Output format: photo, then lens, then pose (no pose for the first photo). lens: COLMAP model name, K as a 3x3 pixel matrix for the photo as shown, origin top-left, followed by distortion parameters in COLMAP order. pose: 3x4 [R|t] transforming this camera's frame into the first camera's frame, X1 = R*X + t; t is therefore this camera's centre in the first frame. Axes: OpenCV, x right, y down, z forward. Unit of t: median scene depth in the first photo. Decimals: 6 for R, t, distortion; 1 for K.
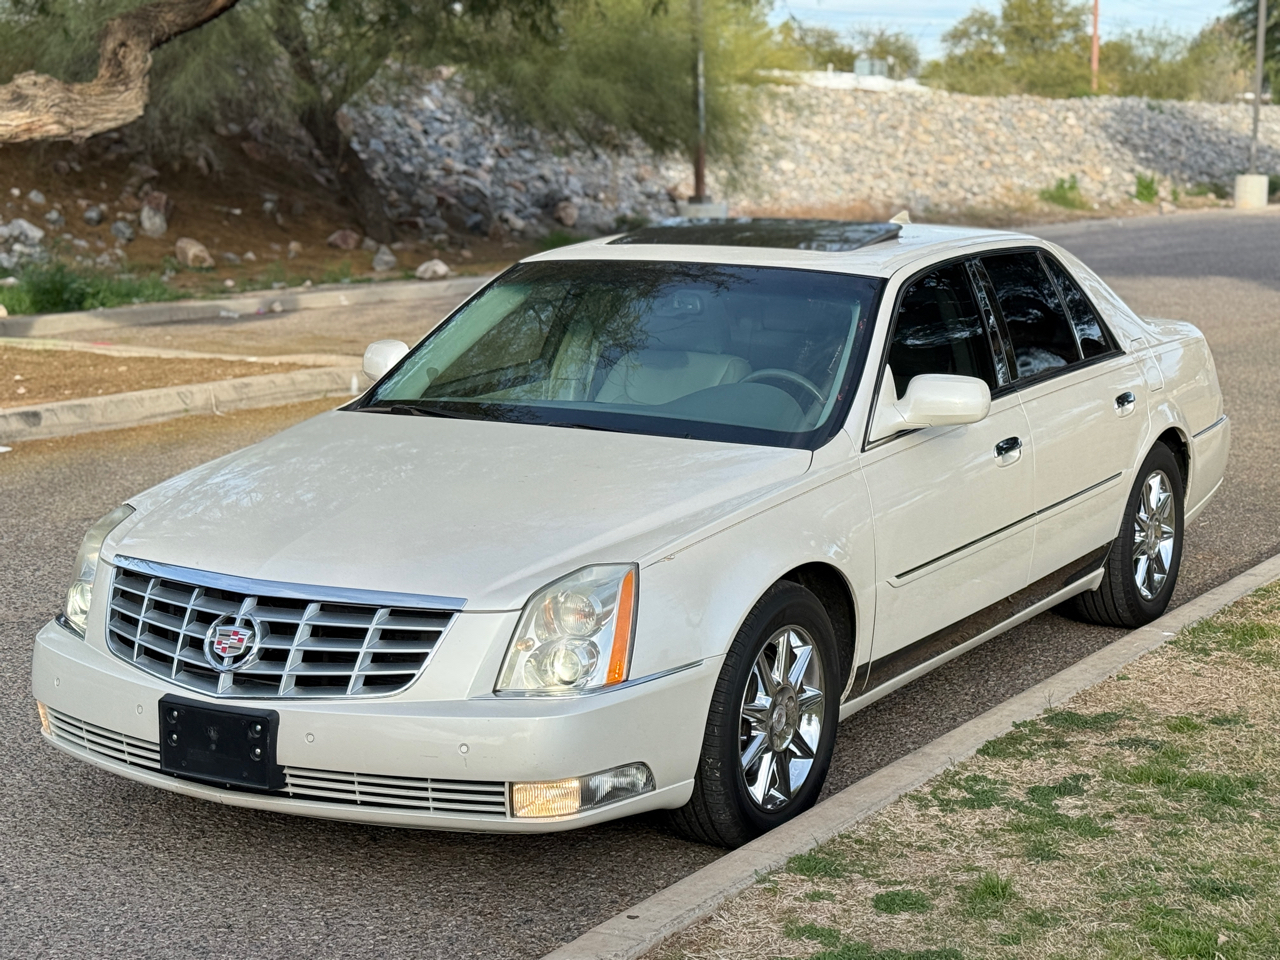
lens RADIAL K [[2747.1, 0, 684.9], [0, 2747.1, 510.2], [0, 0, 1]] dist [0.186057, 0.261040]
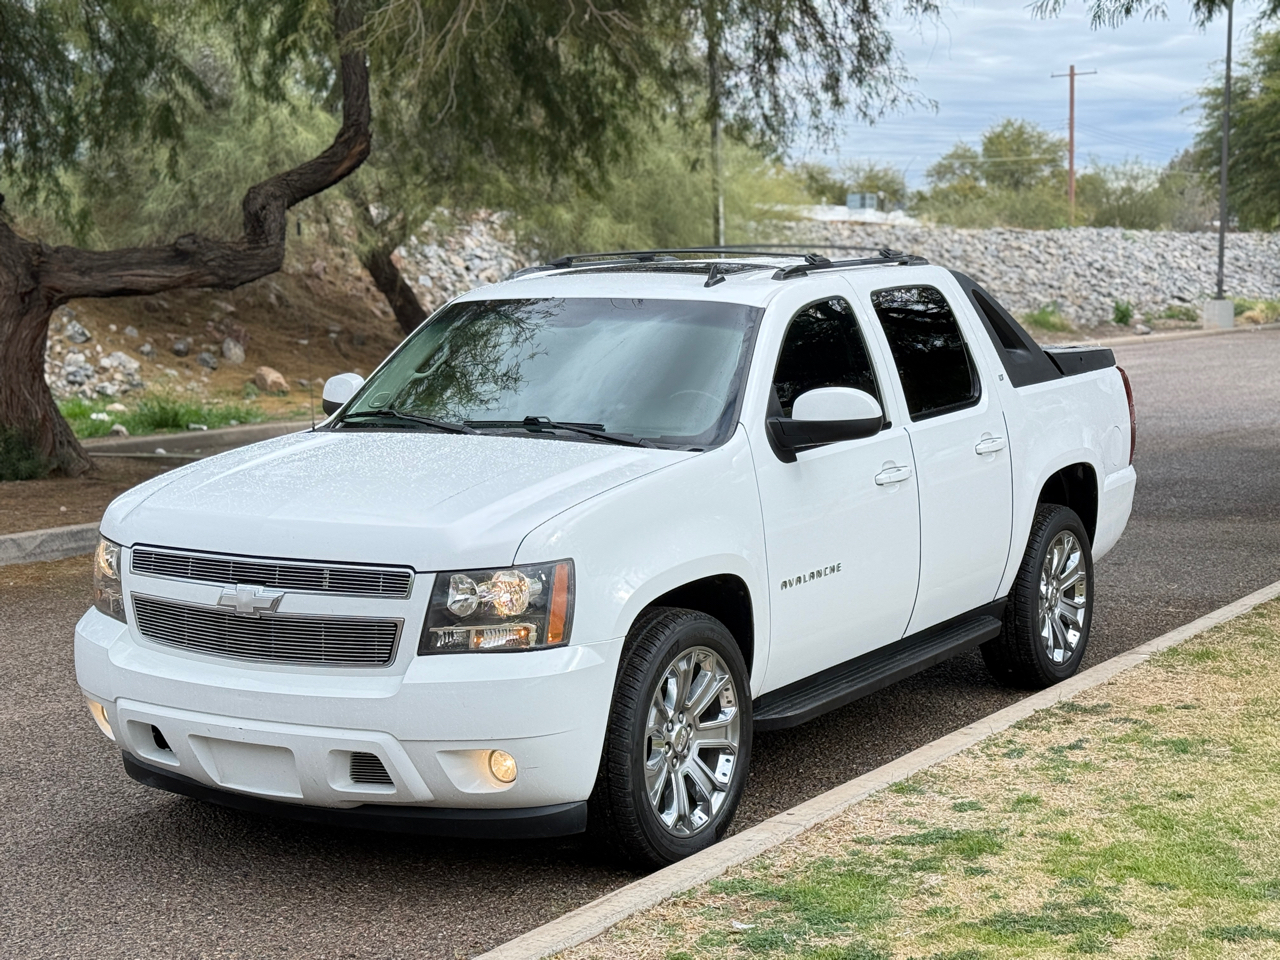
lens RADIAL K [[2800.8, 0, 640.0], [0, 2800.8, 480.0], [0, 0, 1]] dist [0.281791, -0.299694]
pose [[0.999950, -0.008509, -0.005311, -0.016771], [0.008204, 0.998454, -0.054982, 0.008783], [0.005771, 0.054936, 0.998473, -0.101667]]
